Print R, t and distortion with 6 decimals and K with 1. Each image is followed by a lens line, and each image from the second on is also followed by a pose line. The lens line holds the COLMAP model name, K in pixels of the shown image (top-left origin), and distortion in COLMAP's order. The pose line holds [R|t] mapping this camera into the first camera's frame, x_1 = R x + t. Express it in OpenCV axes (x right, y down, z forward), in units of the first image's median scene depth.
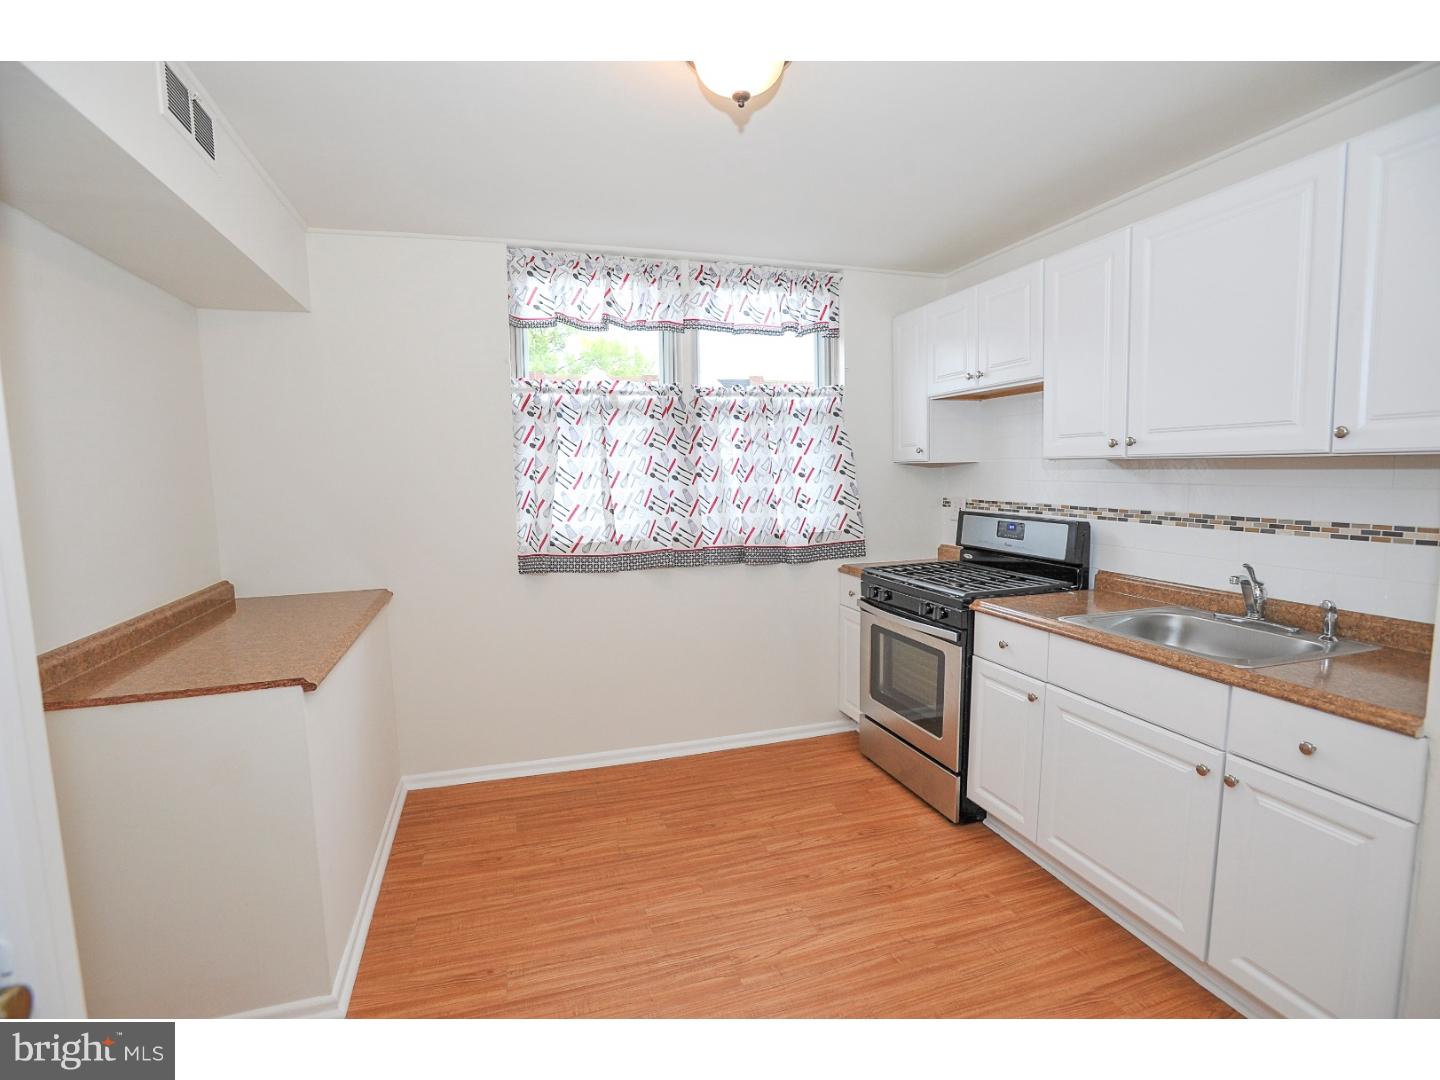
lens RADIAL K [[713.1, 0, 713.3], [0, 713.1, 541.4], [0, 0, 1]] dist [-0.058674, 0.023169]
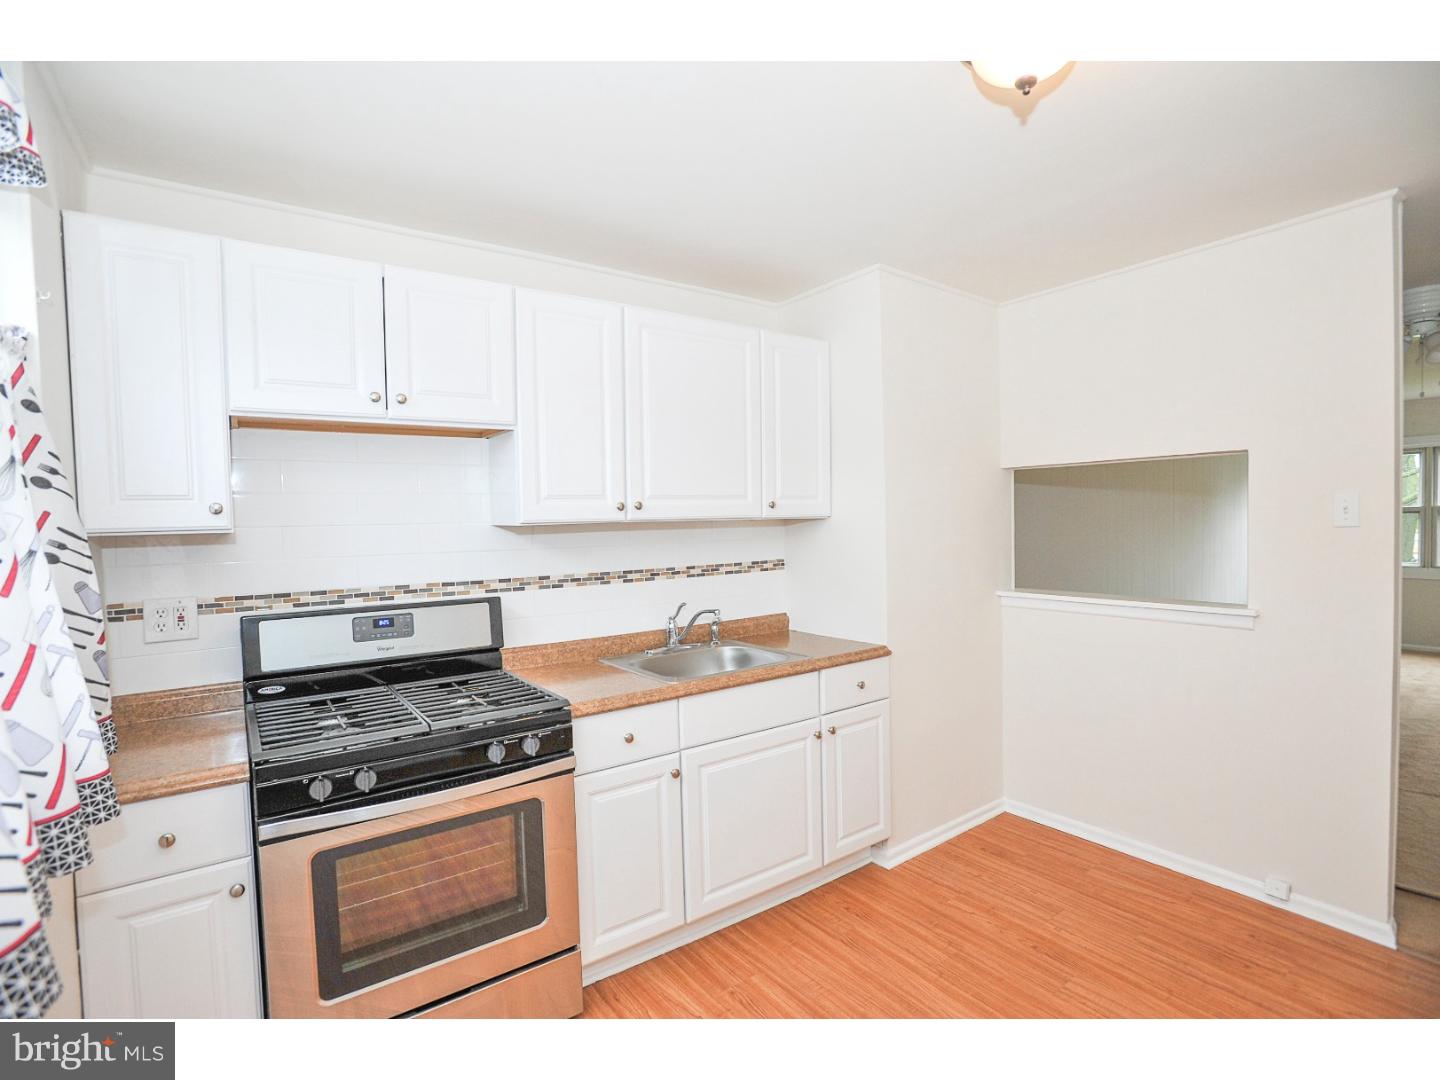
lens RADIAL K [[635.1, 0, 718.4], [0, 635.1, 547.3], [0, 0, 1]] dist [-0.043732, 0.000386]
pose [[-0.289918, -0.013380, 0.956958, -0.350895], [0.126231, 0.990632, 0.052093, -0.109299], [-0.948690, 0.135900, -0.285514, 1.104557]]
